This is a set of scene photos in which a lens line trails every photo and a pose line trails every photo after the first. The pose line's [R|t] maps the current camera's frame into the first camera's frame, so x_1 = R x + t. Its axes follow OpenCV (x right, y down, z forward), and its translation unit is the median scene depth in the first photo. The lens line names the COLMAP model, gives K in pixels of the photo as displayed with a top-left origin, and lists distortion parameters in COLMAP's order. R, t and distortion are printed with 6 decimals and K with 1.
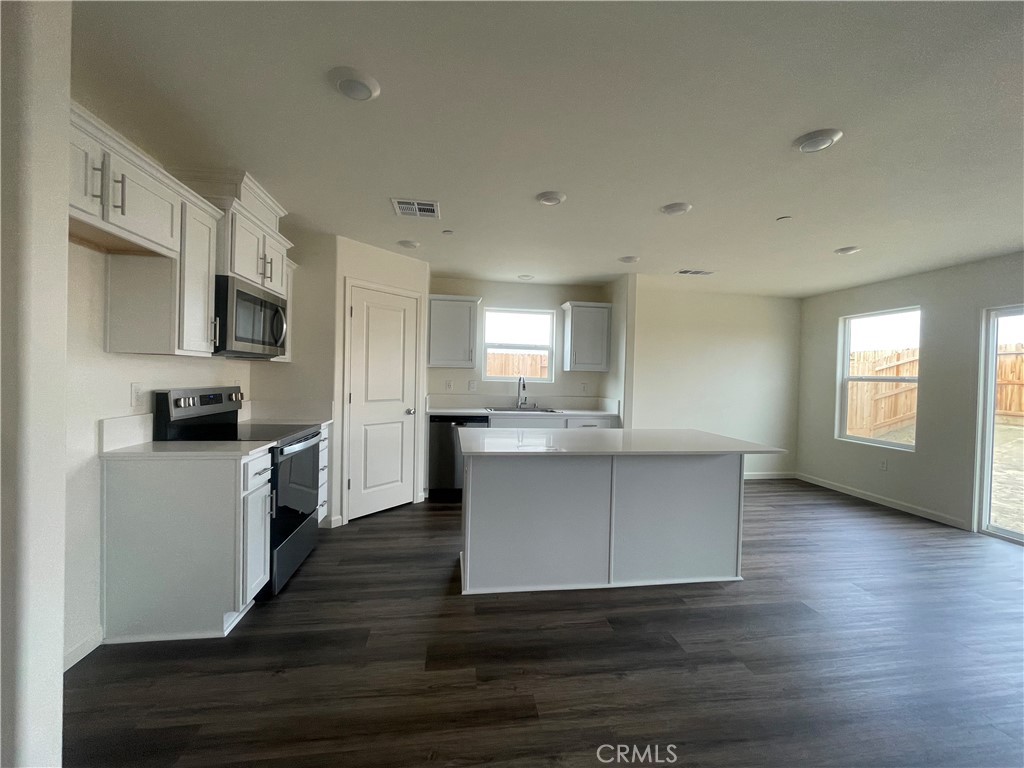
lens RADIAL K [[414.1, 0, 512.0], [0, 414.1, 384.5], [0, 0, 1]] dist [-0.002088, -0.000063]
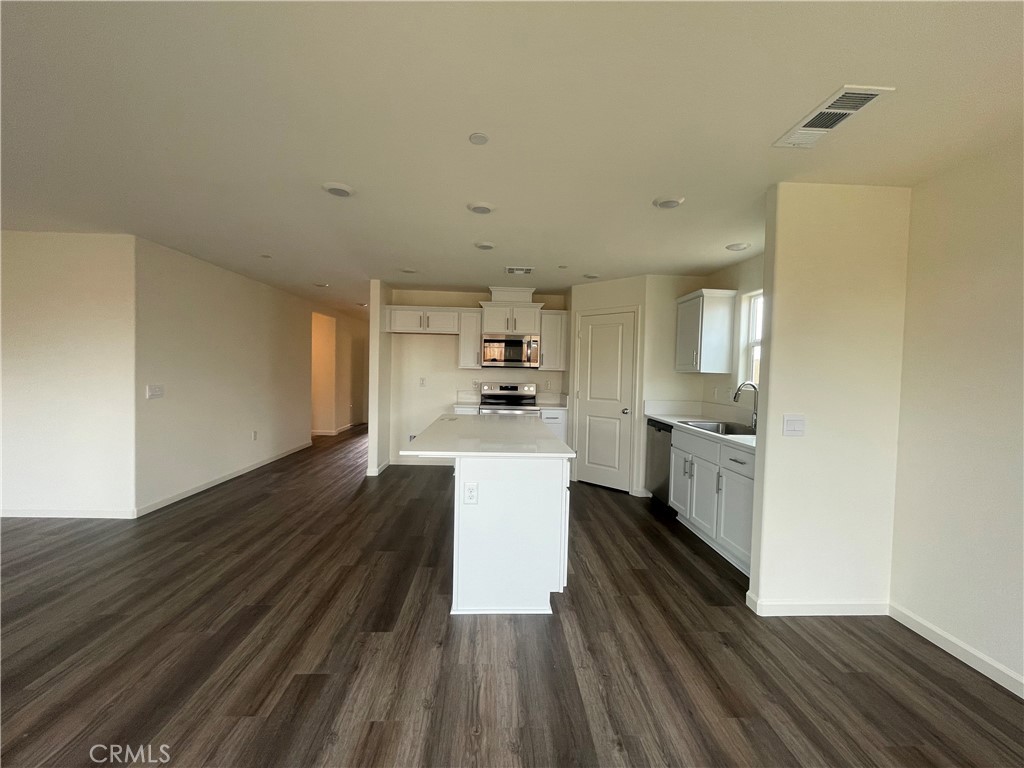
lens RADIAL K [[414.1, 0, 512.0], [0, 414.1, 384.5], [0, 0, 1]] dist [-0.002088, -0.000063]
pose [[-0.098441, 0.004138, -0.995134, 0.857373], [-0.049015, 0.998757, 0.009001, -0.002877], [0.993935, 0.049663, -0.098116, 0.732093]]
